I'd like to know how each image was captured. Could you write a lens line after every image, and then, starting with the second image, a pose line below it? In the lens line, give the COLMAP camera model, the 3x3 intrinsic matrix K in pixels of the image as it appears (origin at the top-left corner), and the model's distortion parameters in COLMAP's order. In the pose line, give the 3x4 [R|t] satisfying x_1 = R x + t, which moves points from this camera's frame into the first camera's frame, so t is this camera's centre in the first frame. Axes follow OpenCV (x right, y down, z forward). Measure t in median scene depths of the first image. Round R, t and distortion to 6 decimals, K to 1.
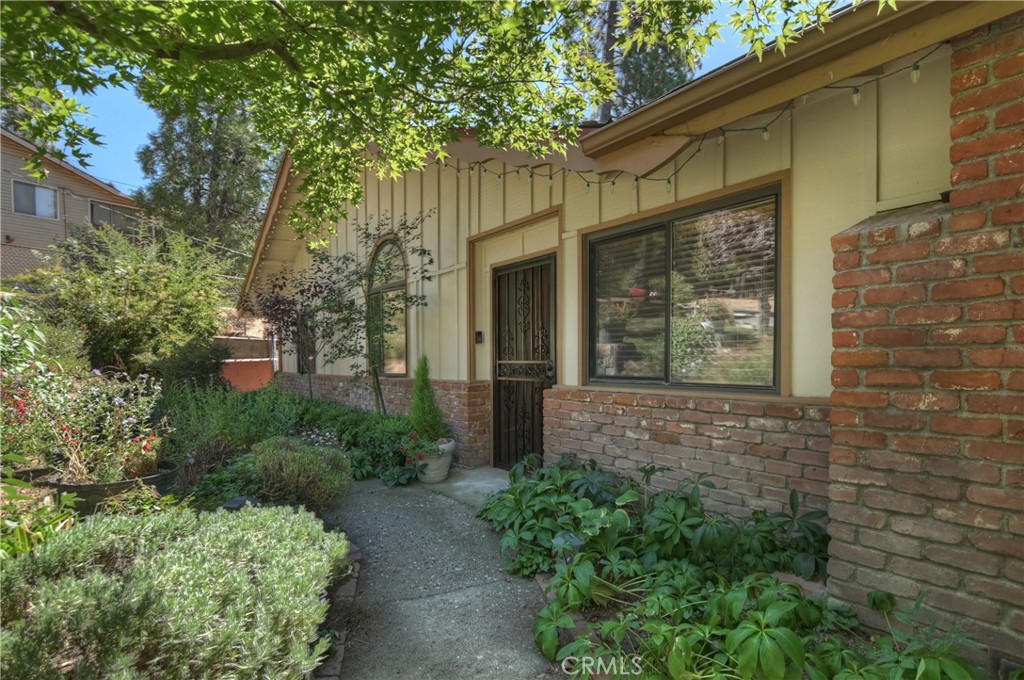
lens RADIAL K [[472.5, 0, 512.1], [0, 472.5, 341.2], [0, 0, 1]] dist [-0.003375, -0.000343]
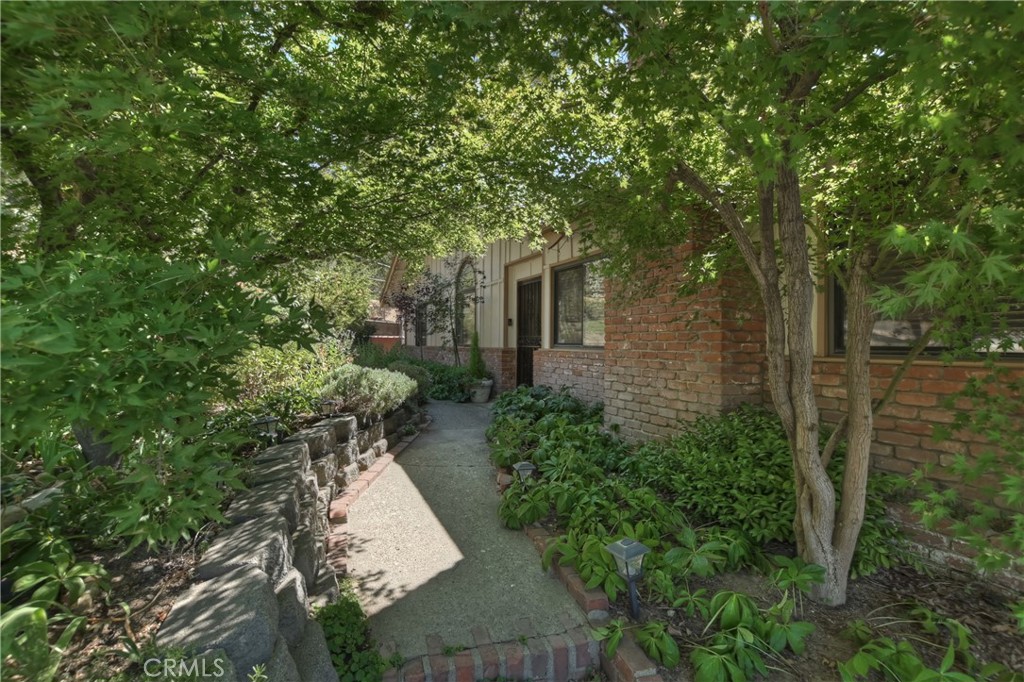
lens RADIAL K [[456.7, 0, 507.5], [0, 456.7, 340.7], [0, 0, 1]] dist [0.000141, -0.000032]
pose [[0.968986, 0.039074, -0.244005, 0.324836], [-0.035695, 0.999196, 0.018256, 0.028518], [0.244522, -0.008980, 0.969602, -0.597895]]
